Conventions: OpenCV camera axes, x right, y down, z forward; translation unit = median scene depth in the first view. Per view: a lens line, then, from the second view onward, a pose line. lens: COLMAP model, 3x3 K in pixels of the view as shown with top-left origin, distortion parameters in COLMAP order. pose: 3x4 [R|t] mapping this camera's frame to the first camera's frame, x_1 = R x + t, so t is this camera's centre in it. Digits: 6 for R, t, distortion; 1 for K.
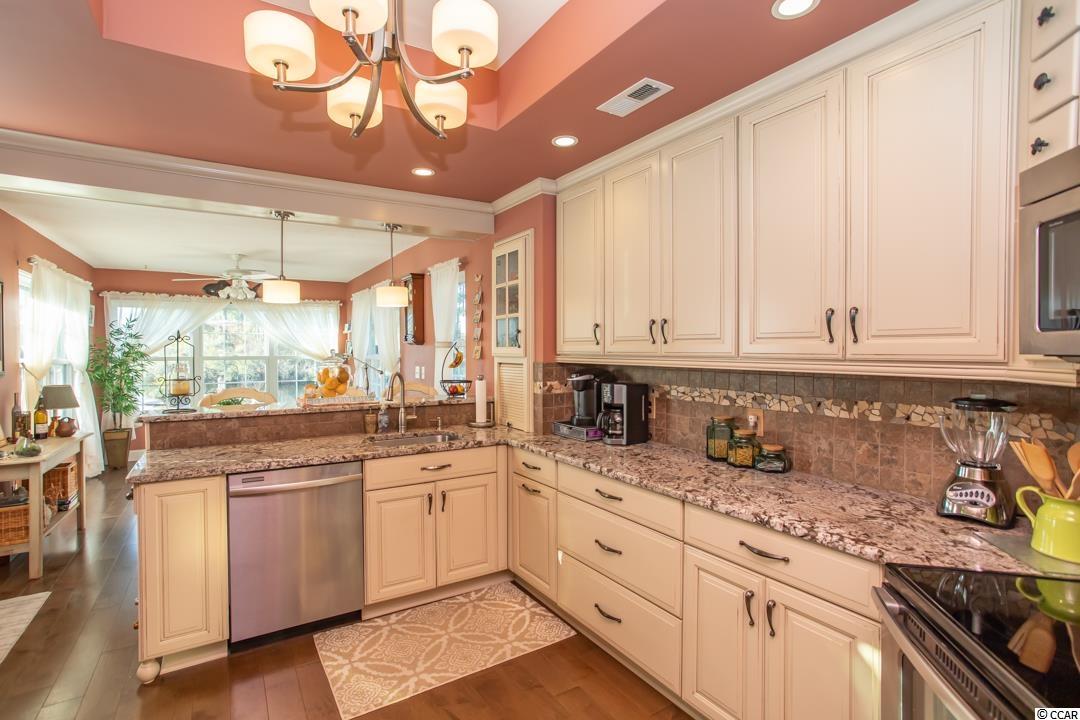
lens RADIAL K [[529.2, 0, 543.4], [0, 529.2, 356.0], [0, 0, 1]] dist [-0.045013, 0.022270]
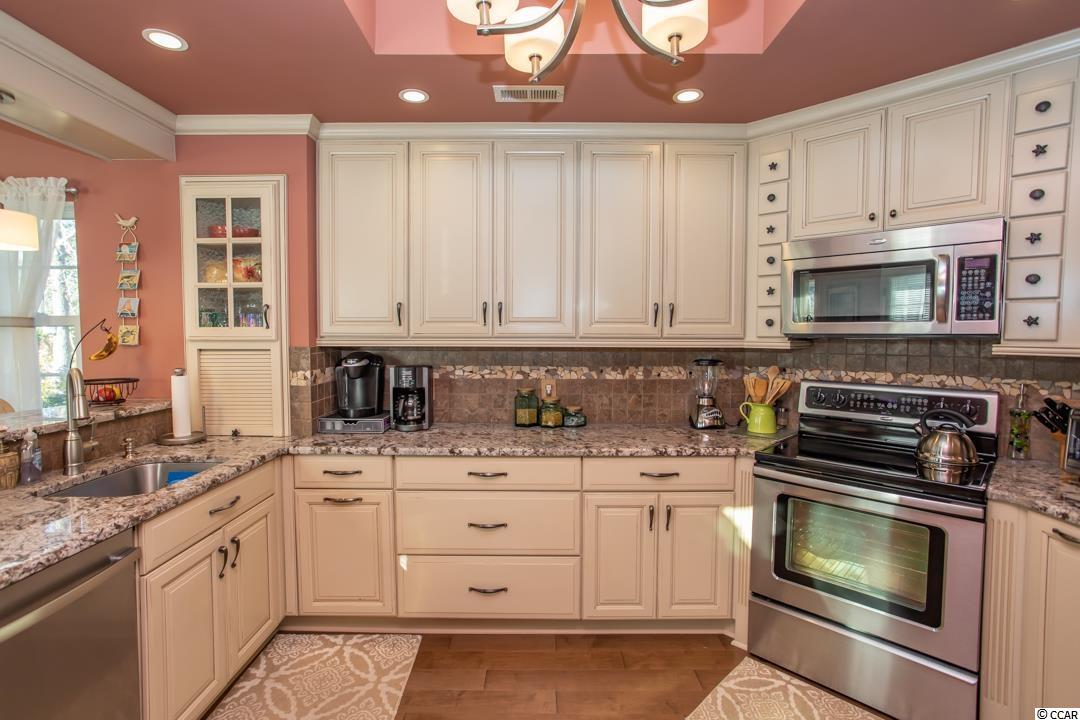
lens RADIAL K [[529.2, 0, 536.8], [0, 529.2, 355.4], [0, 0, 1]] dist [-0.045013, 0.022270]
pose [[0.517625, -0.034070, 0.854929, -0.647891], [0.008305, 0.999360, 0.034797, 0.000864], [-0.855567, -0.010911, 0.517577, 0.374024]]
